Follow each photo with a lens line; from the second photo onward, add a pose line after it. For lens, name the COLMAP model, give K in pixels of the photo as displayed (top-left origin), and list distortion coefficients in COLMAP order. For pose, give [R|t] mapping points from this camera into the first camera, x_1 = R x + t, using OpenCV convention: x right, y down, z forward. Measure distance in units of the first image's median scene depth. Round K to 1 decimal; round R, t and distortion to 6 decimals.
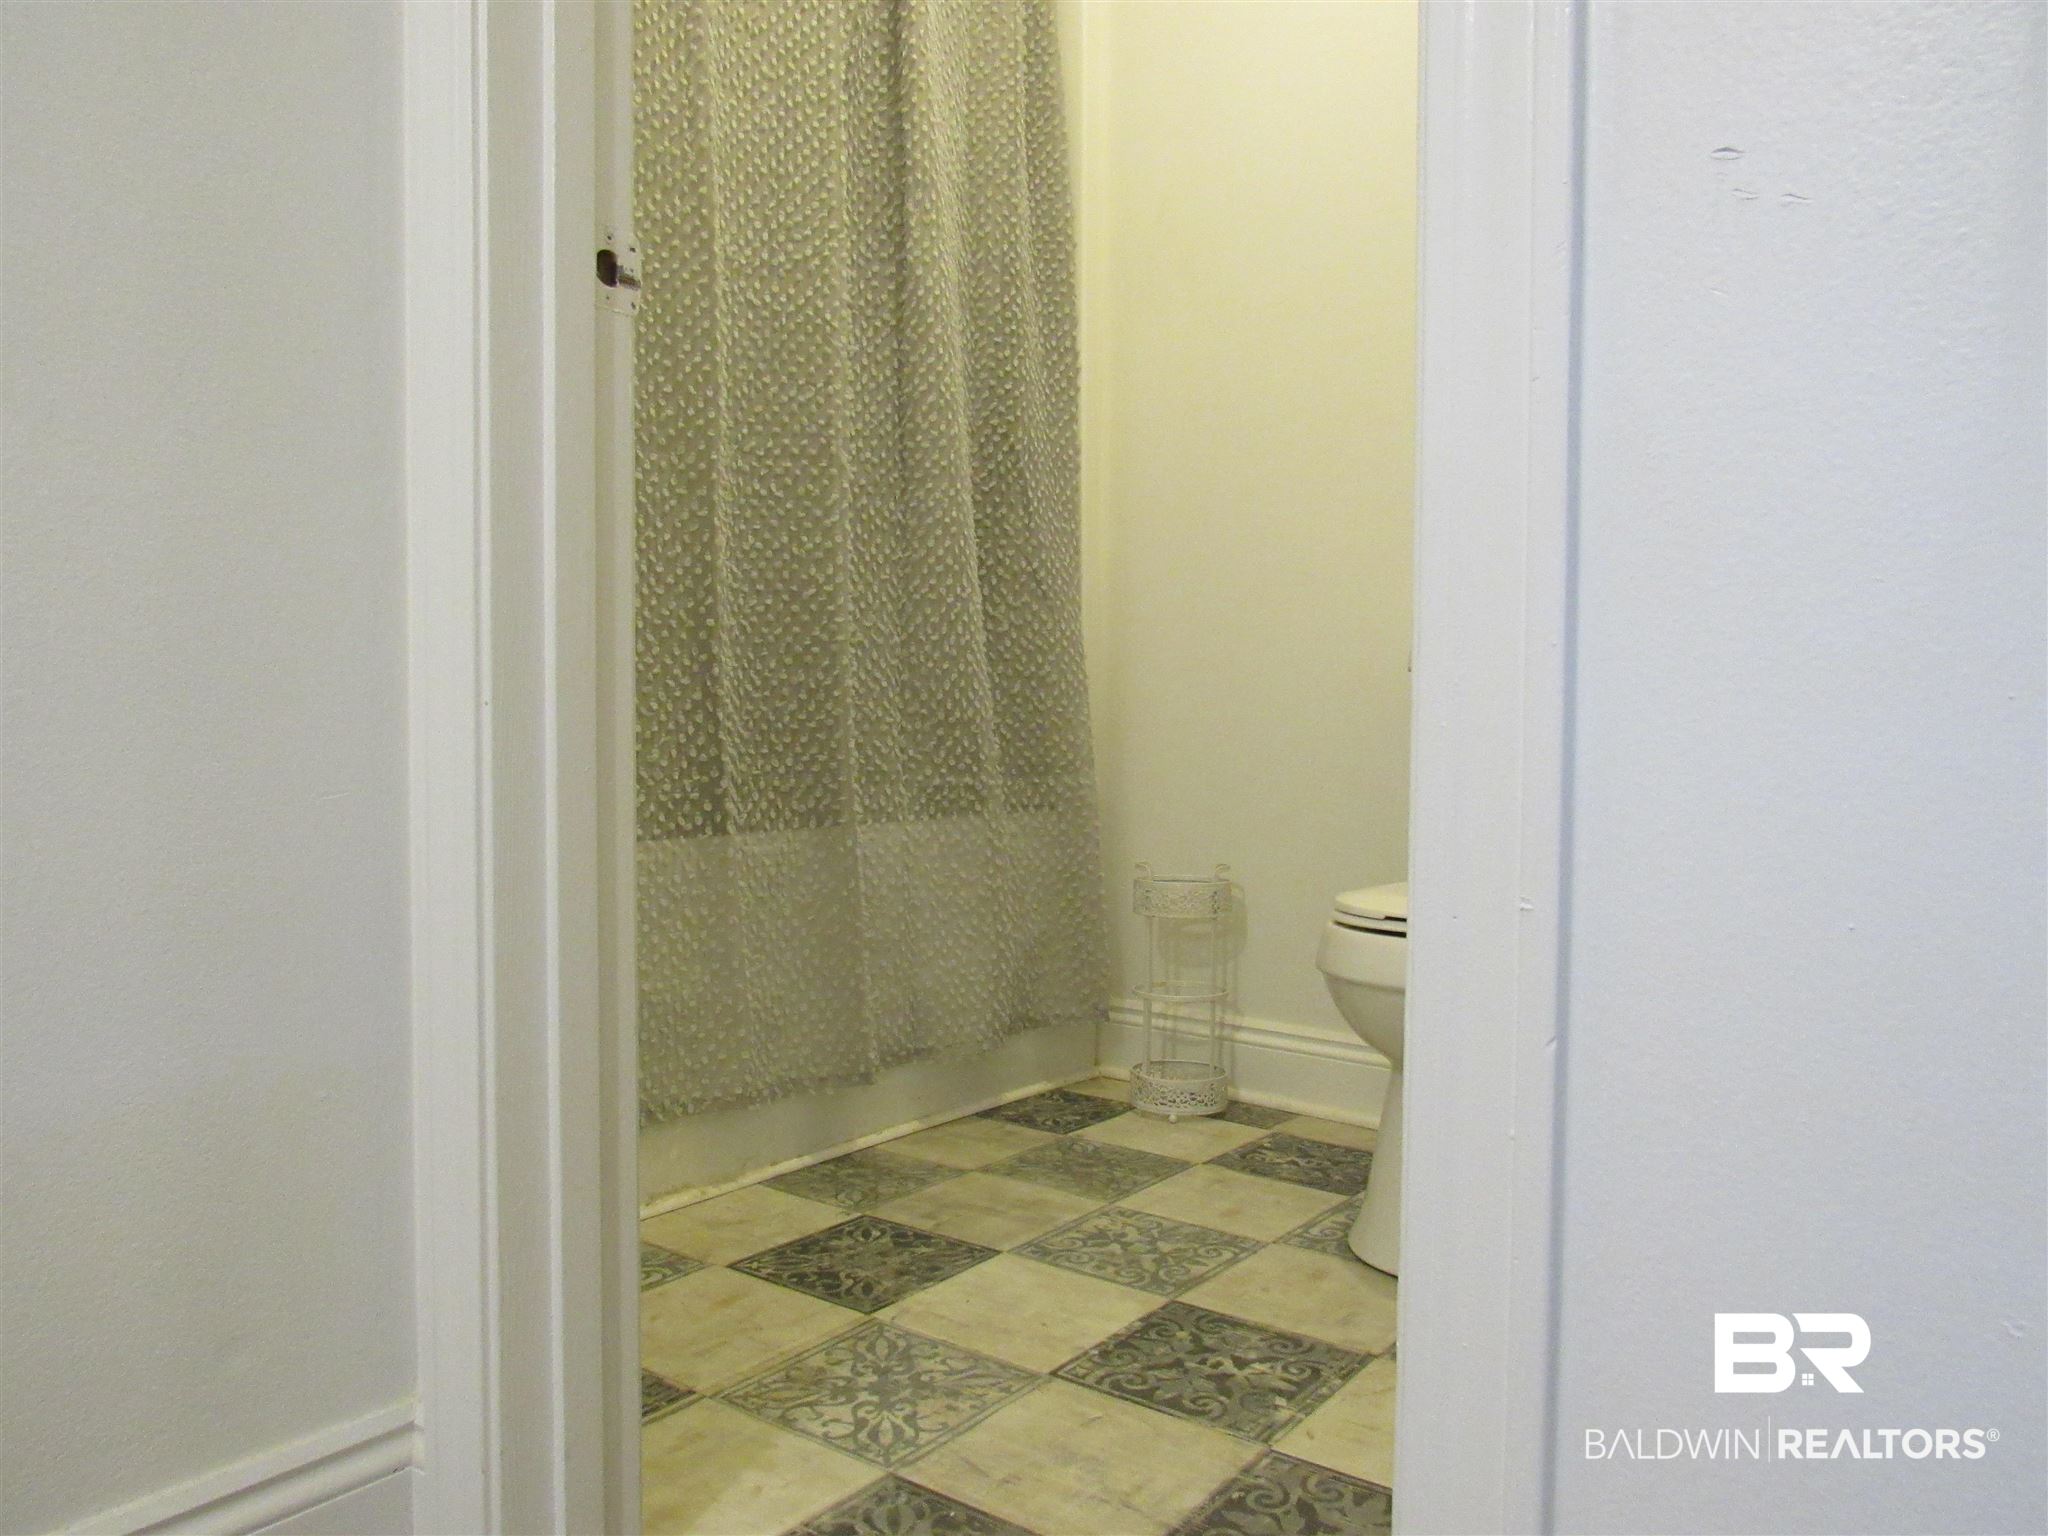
lens RADIAL K [[1468.1, 0, 1020.5], [0, 1468.1, 765.5], [0, 0, 1]] dist [-0.020180, -0.005897]
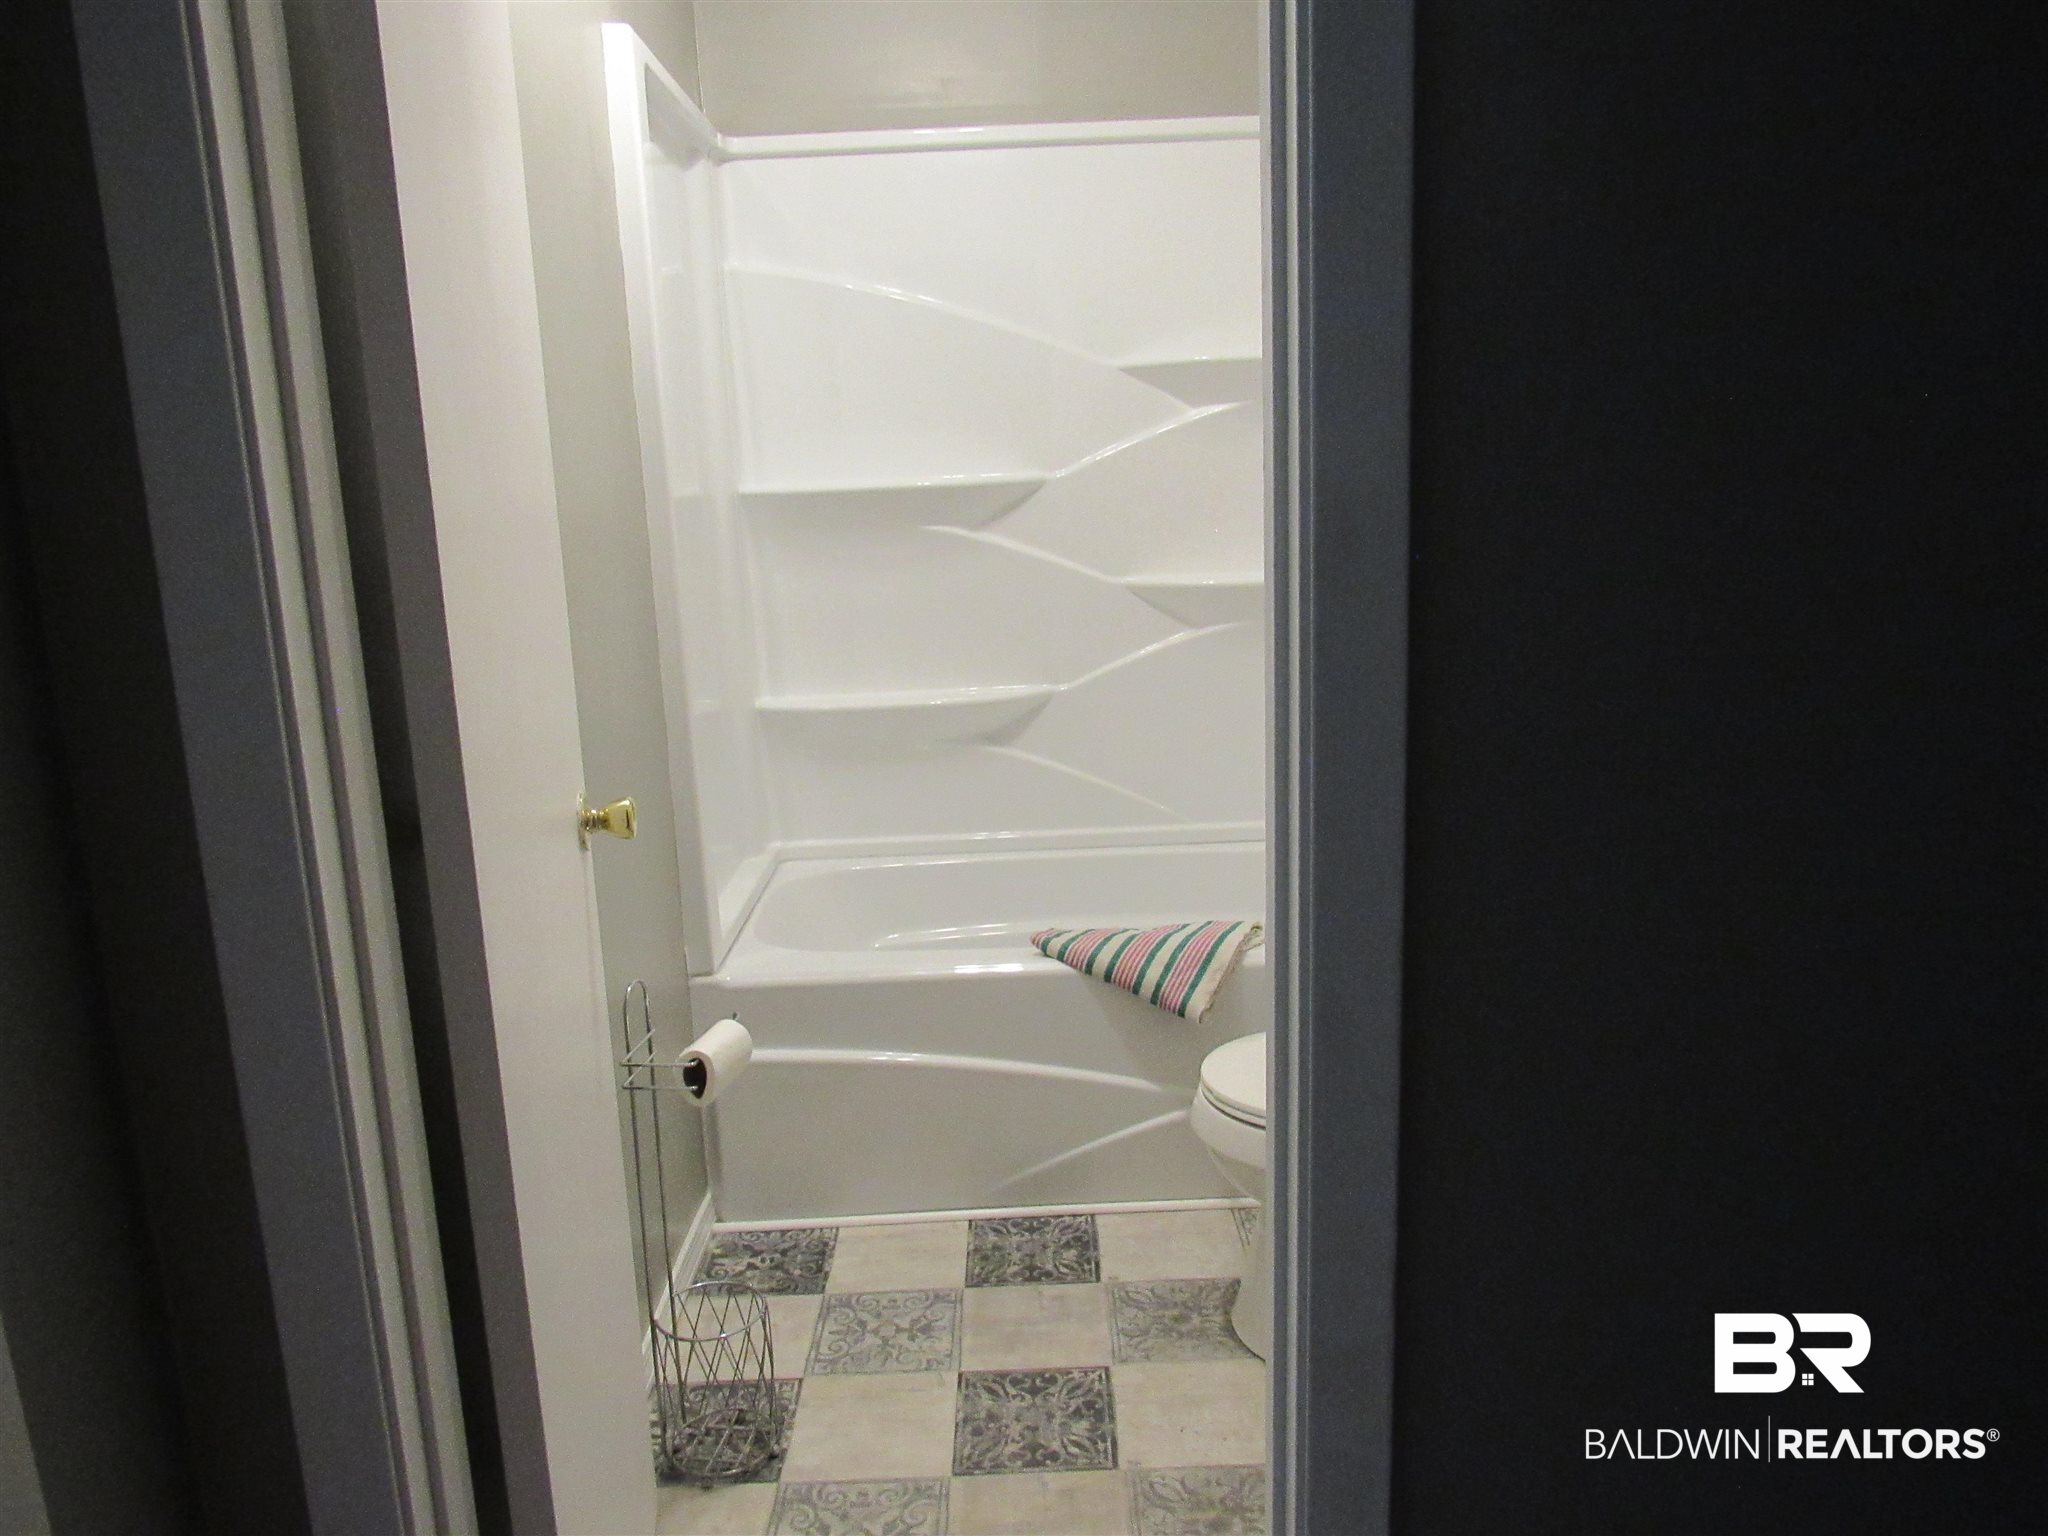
lens RADIAL K [[1468.1, 0, 1036.2], [0, 1468.1, 763.4], [0, 0, 1]] dist [-0.020180, -0.005897]
pose [[-0.790826, 0.140944, -0.595592, 0.543932], [0.014267, 0.977104, 0.212283, -0.352140], [0.611875, 0.159381, -0.774730, 1.601215]]
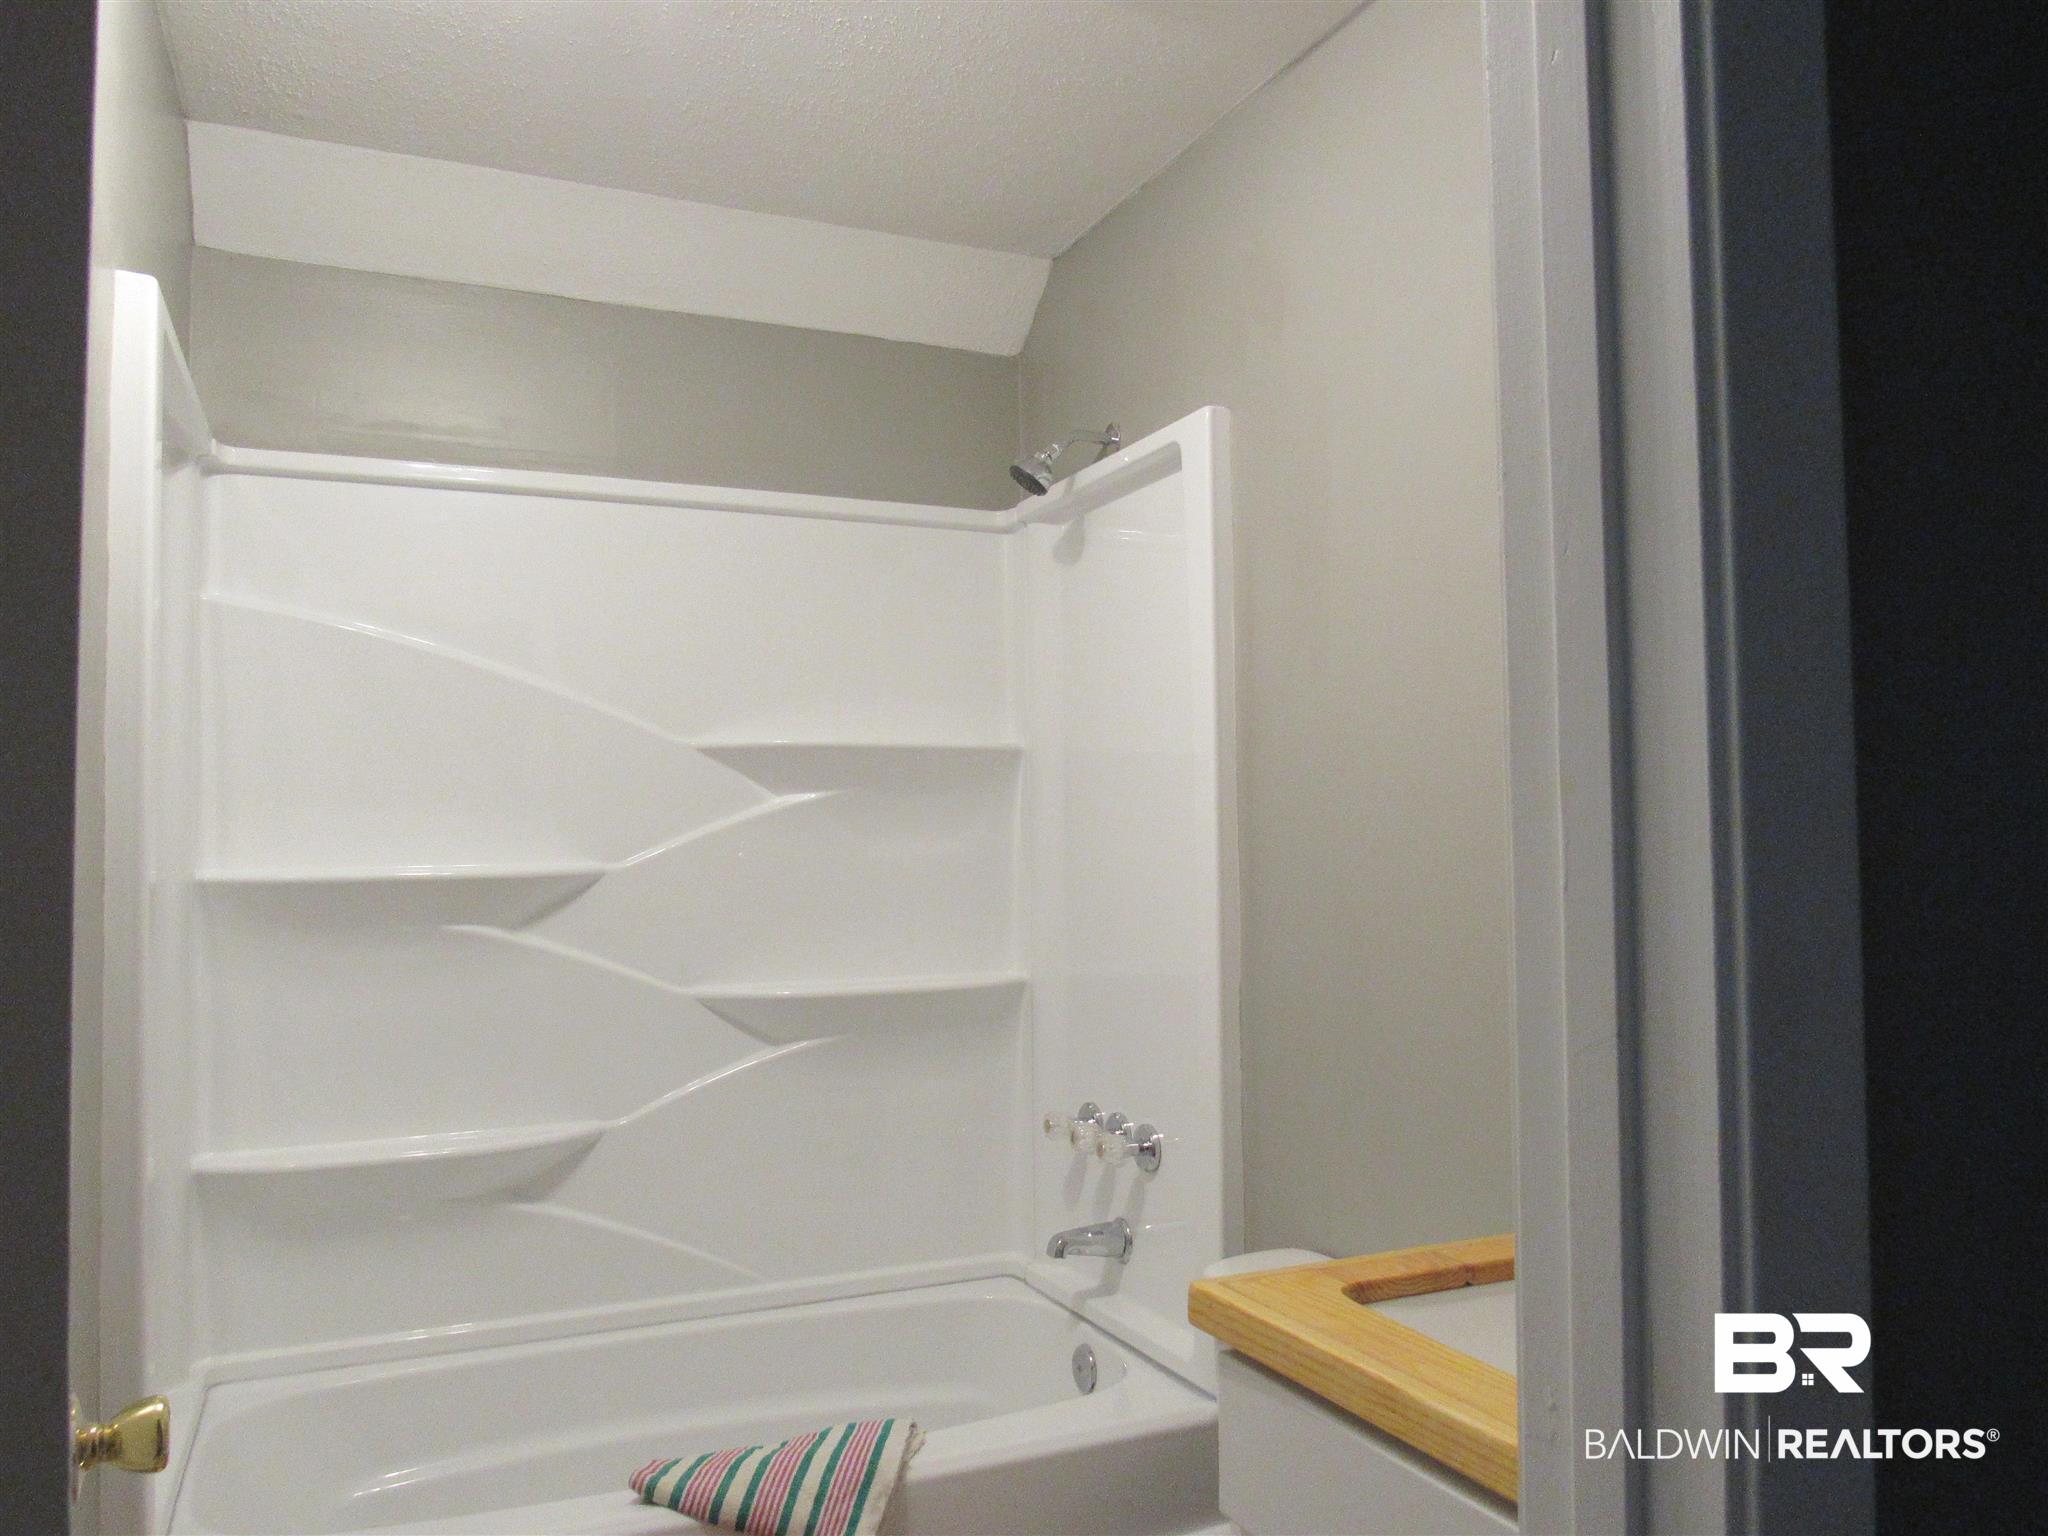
lens RADIAL K [[1468.1, 0, 1028.5], [0, 1468.1, 773.3], [0, 0, 1]] dist [-0.020180, -0.005897]
pose [[-0.485122, -0.046537, -0.873207, 0.530628], [-0.018558, 0.998906, -0.042926, -0.354622], [0.874249, -0.004619, -0.485455, 1.340819]]
